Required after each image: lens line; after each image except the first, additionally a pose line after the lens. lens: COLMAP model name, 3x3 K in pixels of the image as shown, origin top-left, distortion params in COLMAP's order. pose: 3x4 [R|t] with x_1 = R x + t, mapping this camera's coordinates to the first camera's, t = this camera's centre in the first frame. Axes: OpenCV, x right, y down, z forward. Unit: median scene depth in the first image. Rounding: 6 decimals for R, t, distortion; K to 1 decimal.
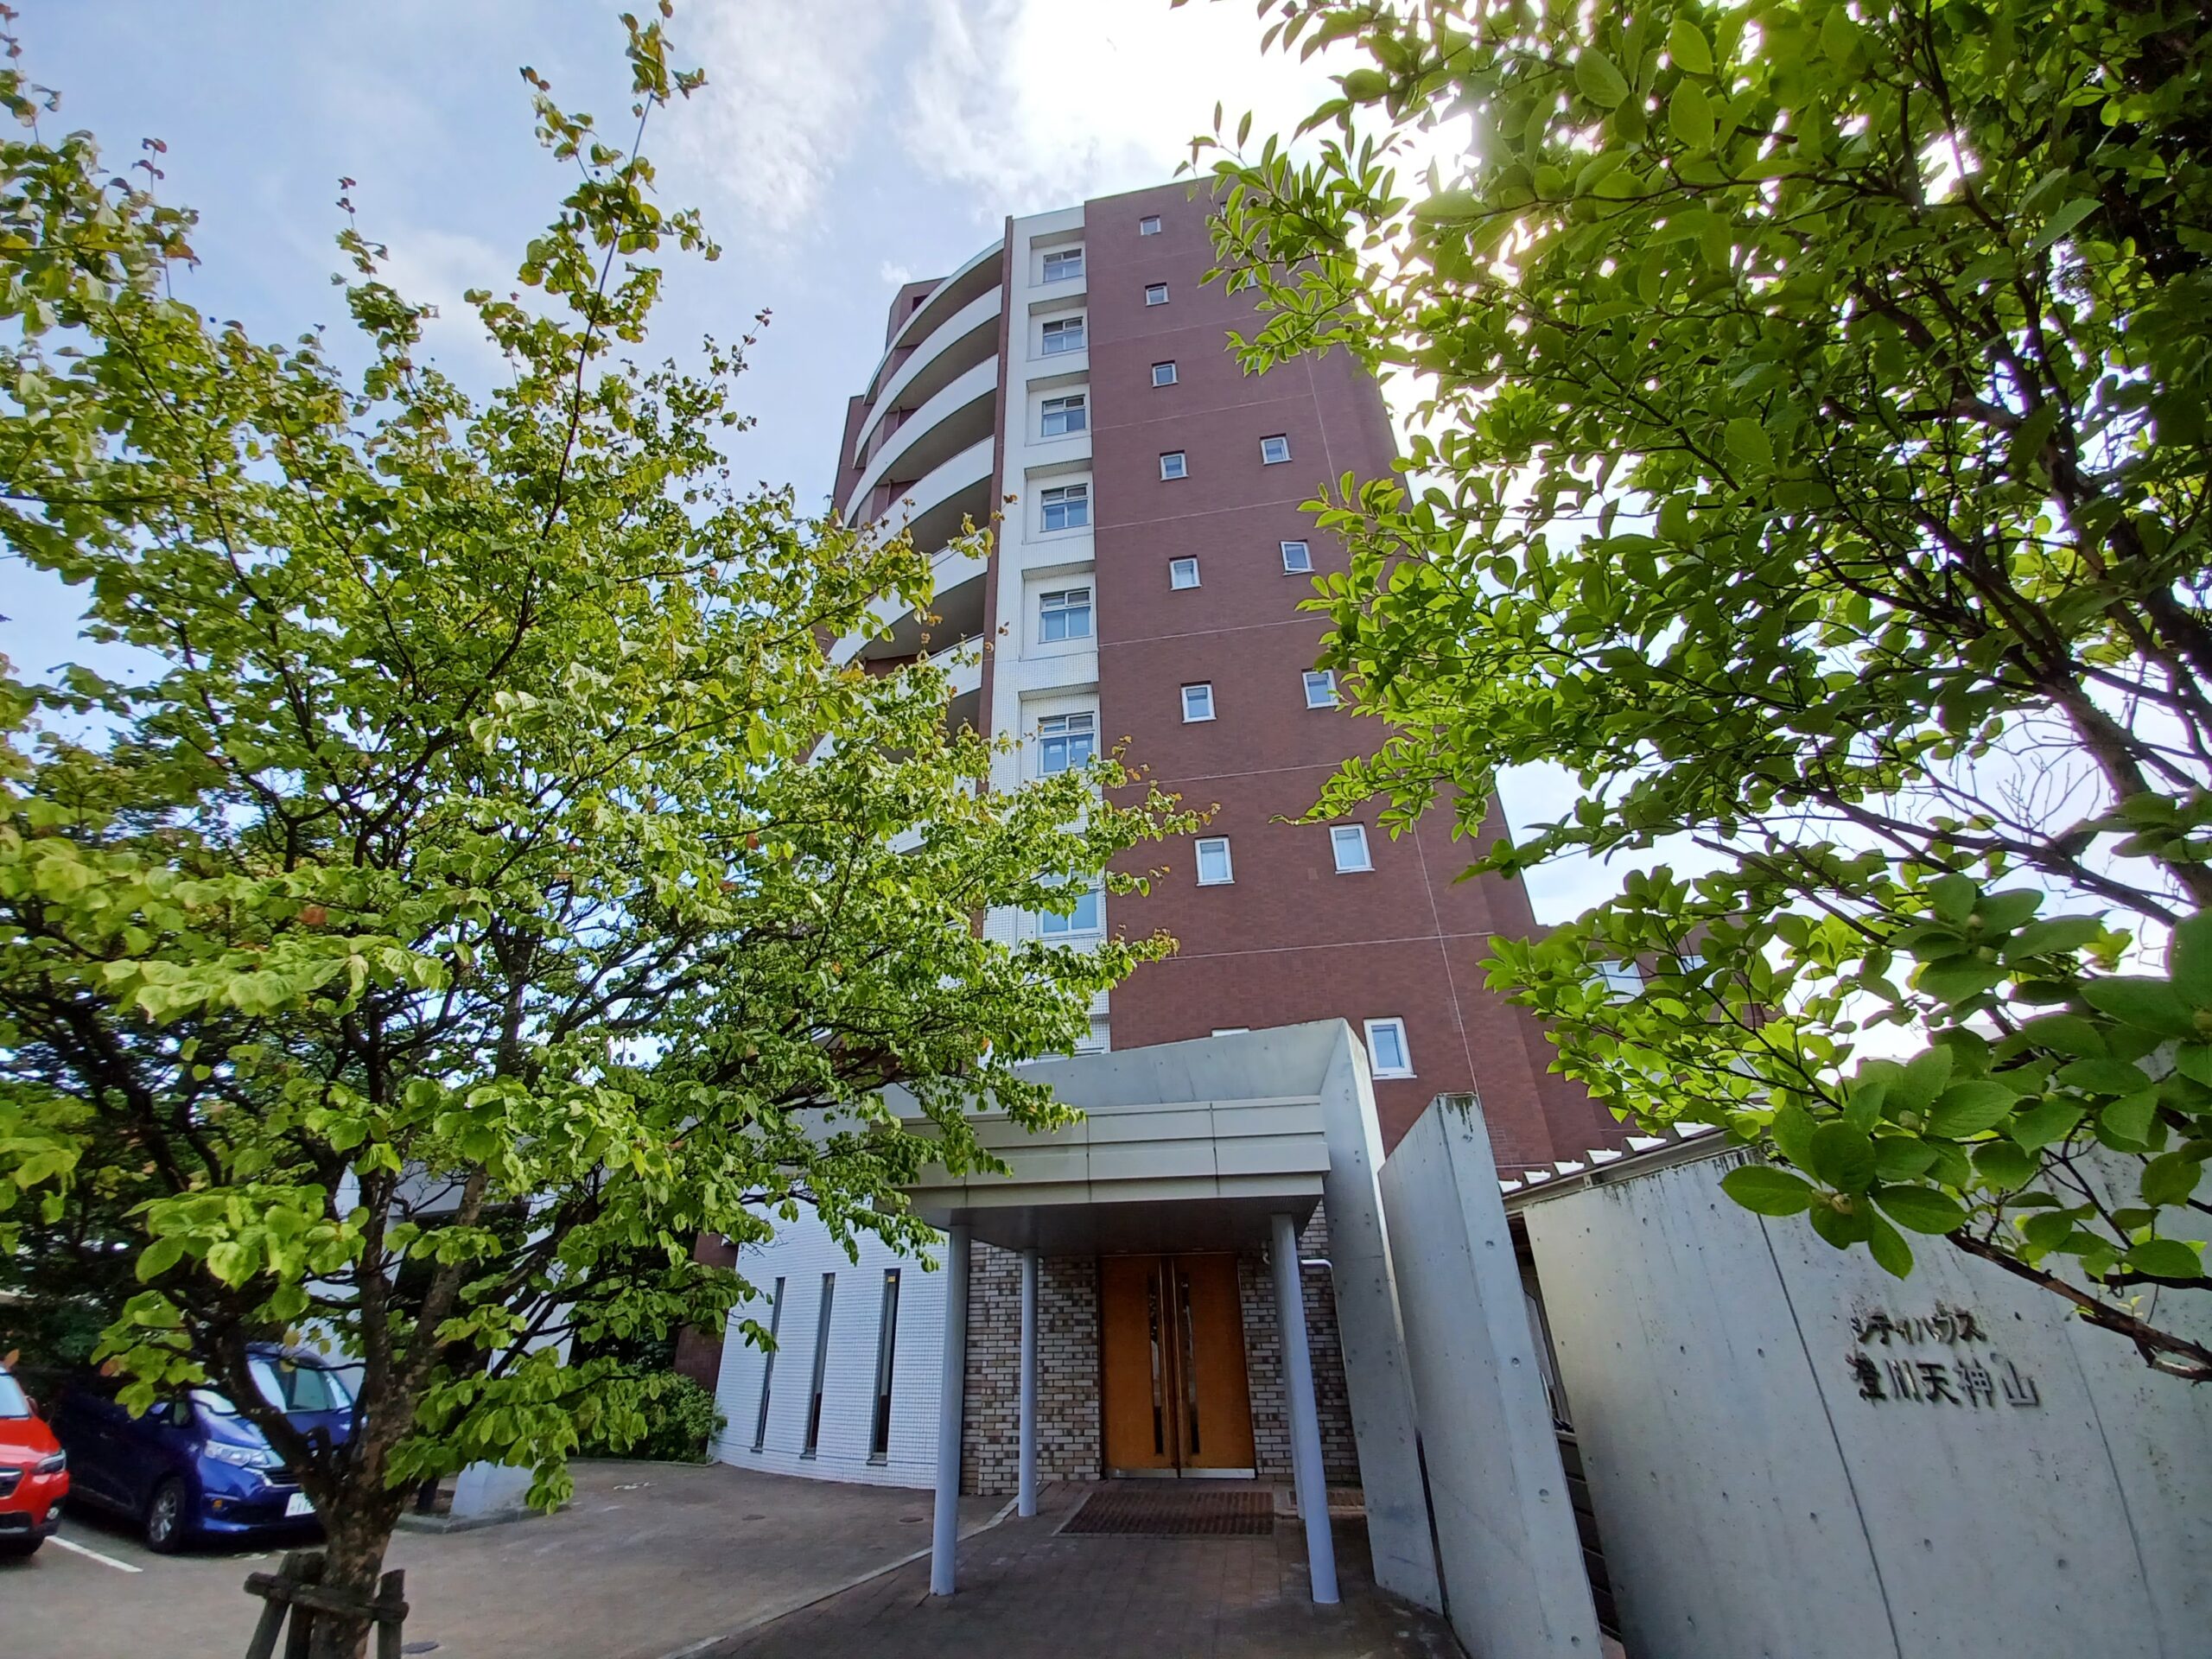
lens RADIAL K [[874.5, 0, 1081.1], [0, 874.5, 828.2], [0, 0, 1]] dist [0.022144, -0.017933]
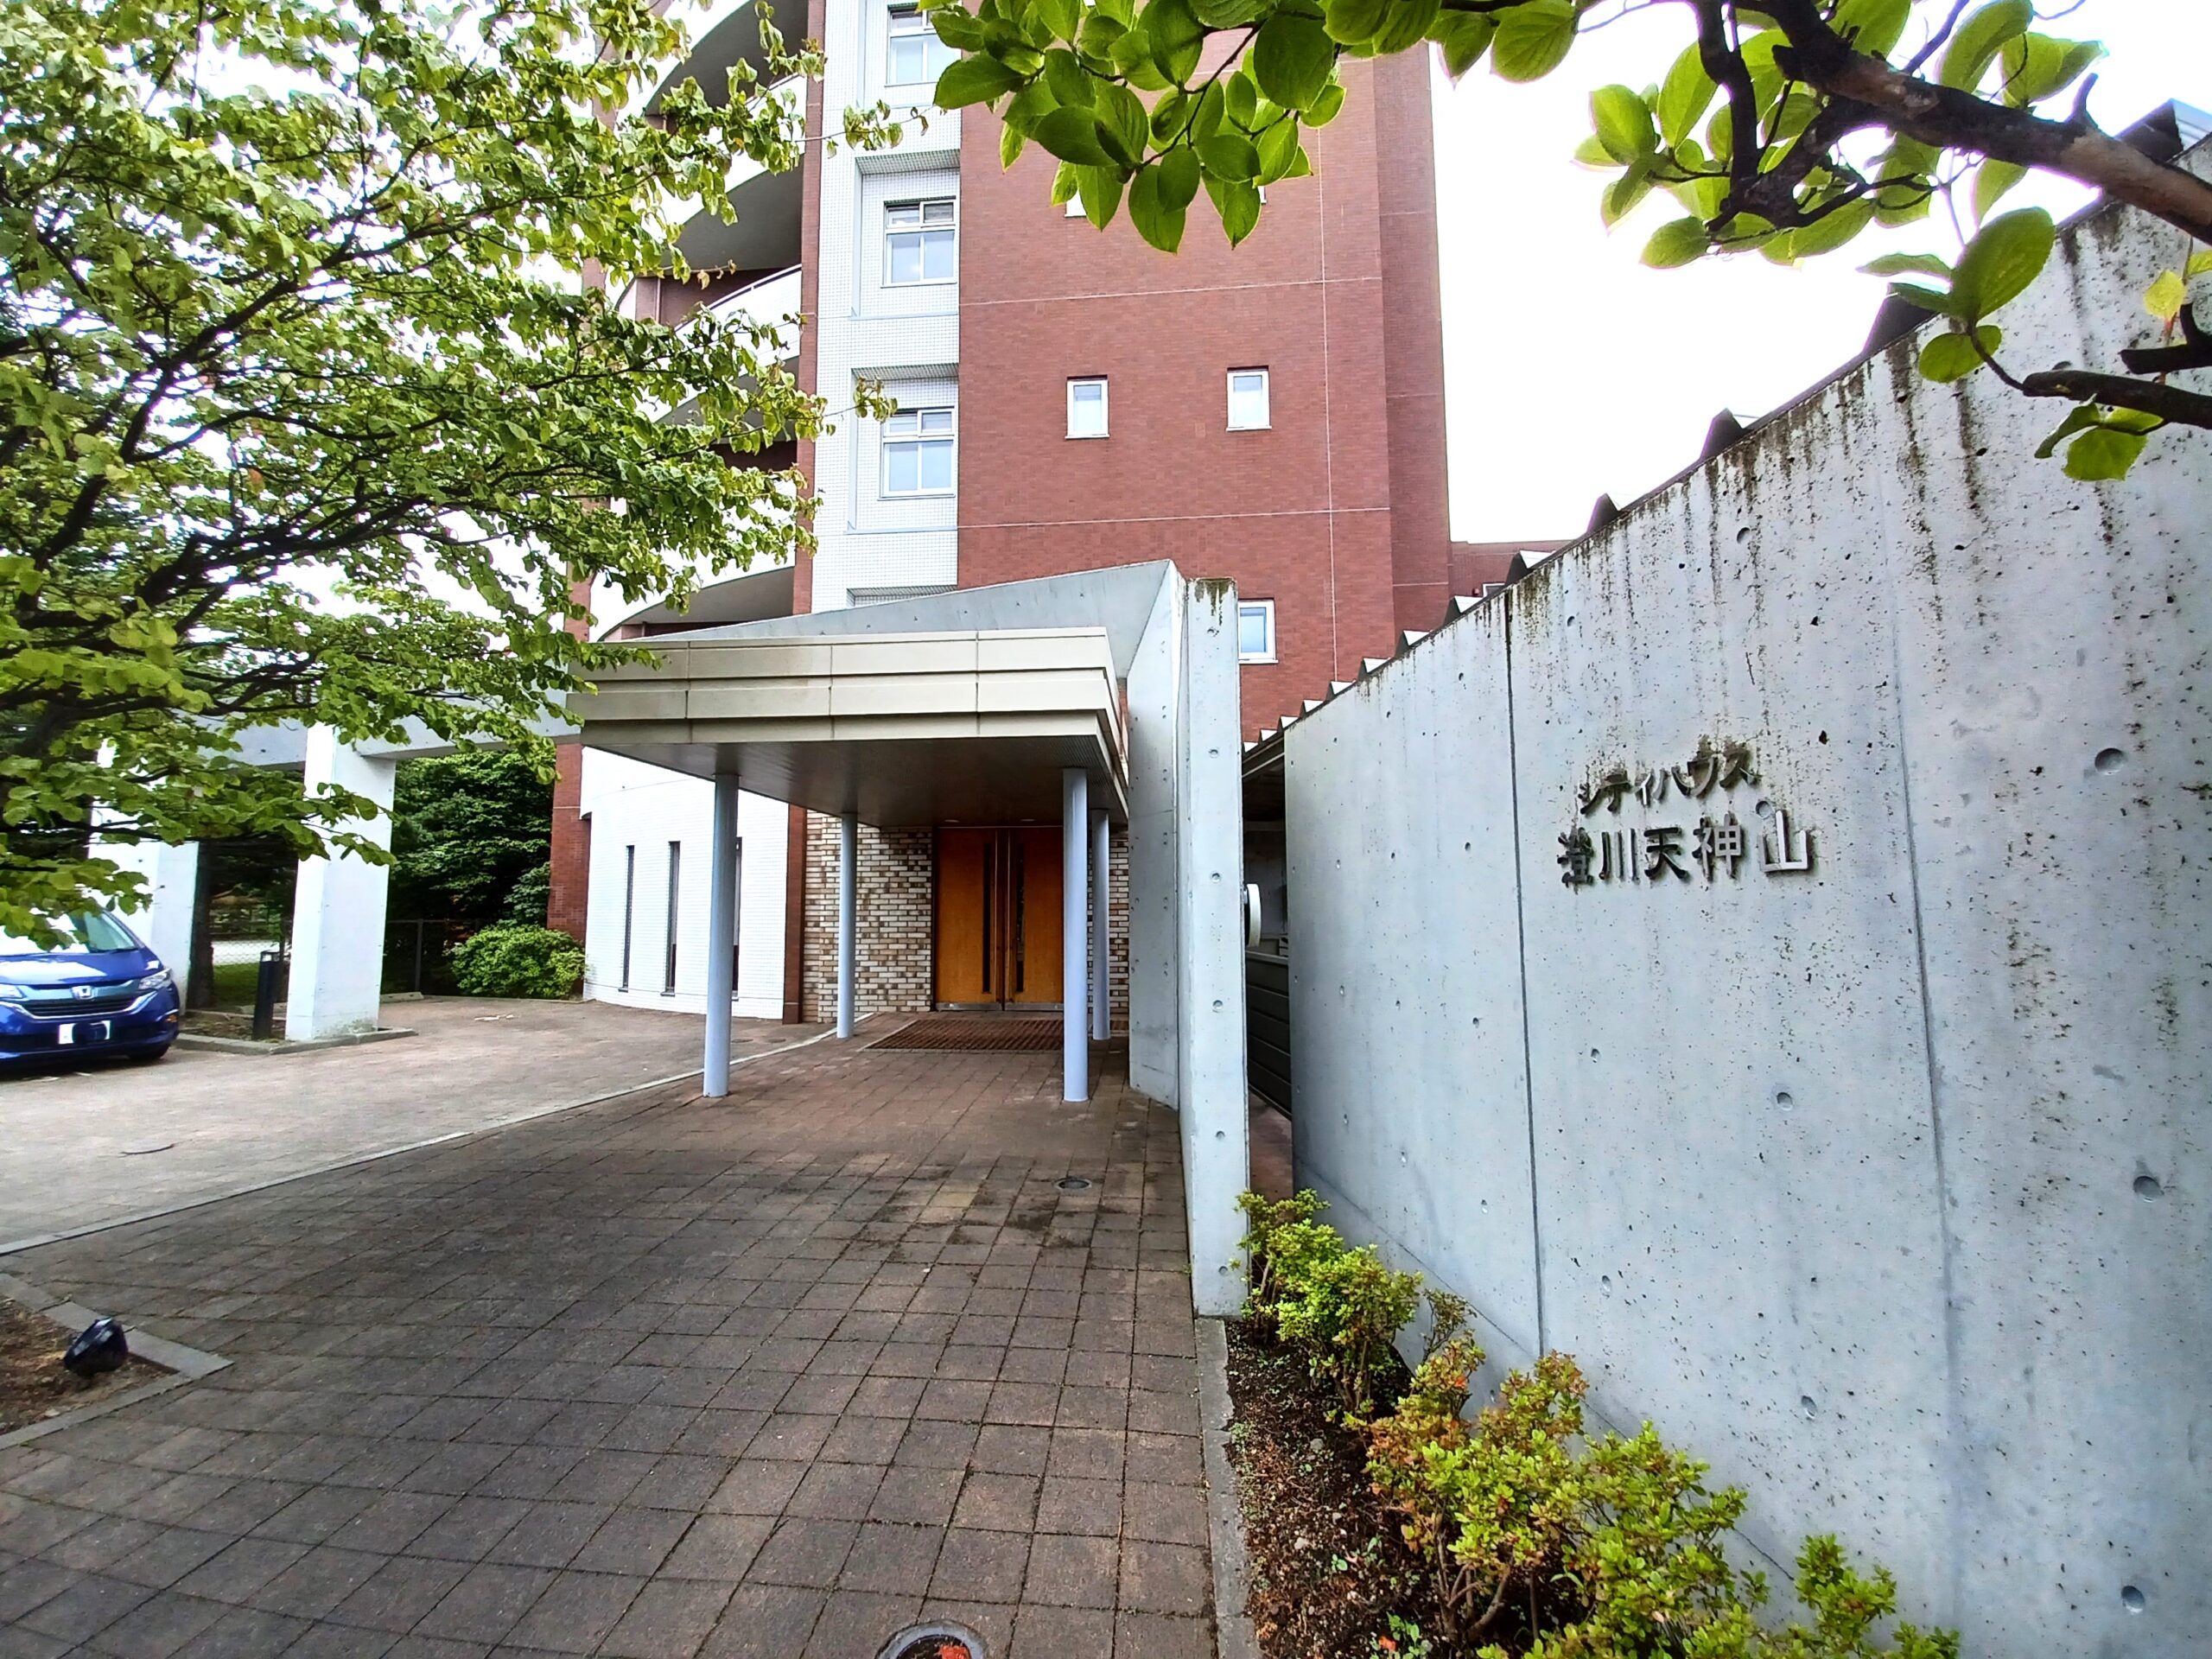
lens RADIAL K [[876.2, 0, 1080.9], [0, 876.2, 825.7], [0, 0, 1]] dist [0.020913, -0.018529]
pose [[0.995916, 0.022786, 0.087361, 0.253033], [-0.056321, 0.913064, 0.403909, 0.197665], [-0.070563, -0.407180, 0.910618, 0.224436]]
